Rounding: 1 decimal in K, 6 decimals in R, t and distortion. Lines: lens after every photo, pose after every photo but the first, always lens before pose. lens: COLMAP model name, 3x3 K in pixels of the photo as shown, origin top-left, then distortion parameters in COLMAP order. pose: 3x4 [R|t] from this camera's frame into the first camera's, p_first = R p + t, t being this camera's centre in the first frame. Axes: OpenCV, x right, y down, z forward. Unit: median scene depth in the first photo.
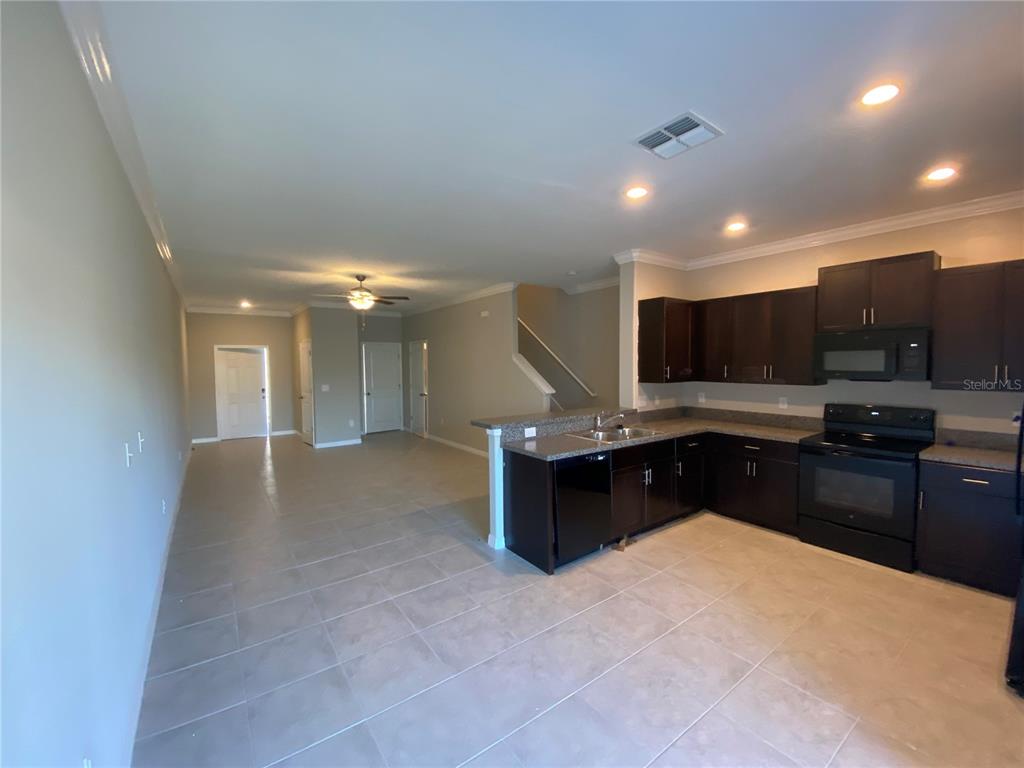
lens RADIAL K [[417.2, 0, 510.6], [0, 417.2, 379.4], [0, 0, 1]] dist [0.006107, -0.007026]
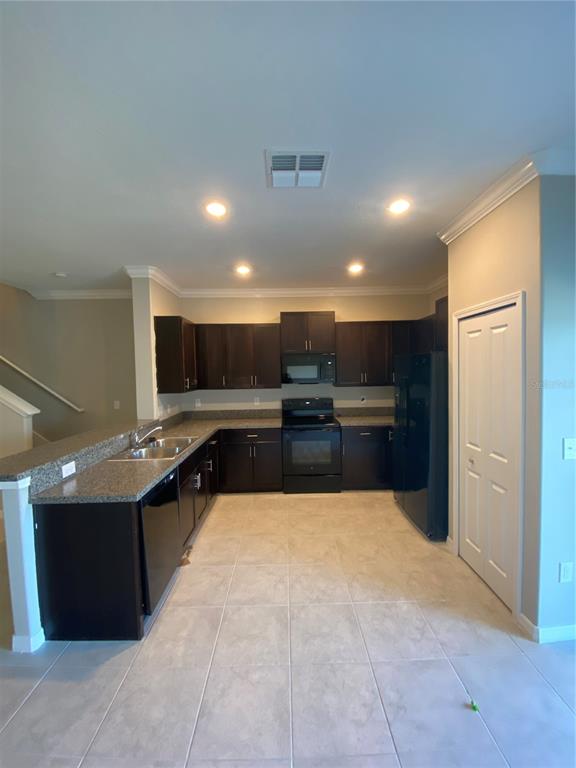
lens RADIAL K [[312.9, 0, 291.2], [0, 312.9, 381.9], [0, 0, 1]] dist [0.006107, -0.007026]
pose [[0.574185, -0.036932, 0.817892, -0.185515], [0.046253, 0.998850, 0.012632, -0.022450], [-0.817418, 0.030577, 0.575233, 0.337162]]
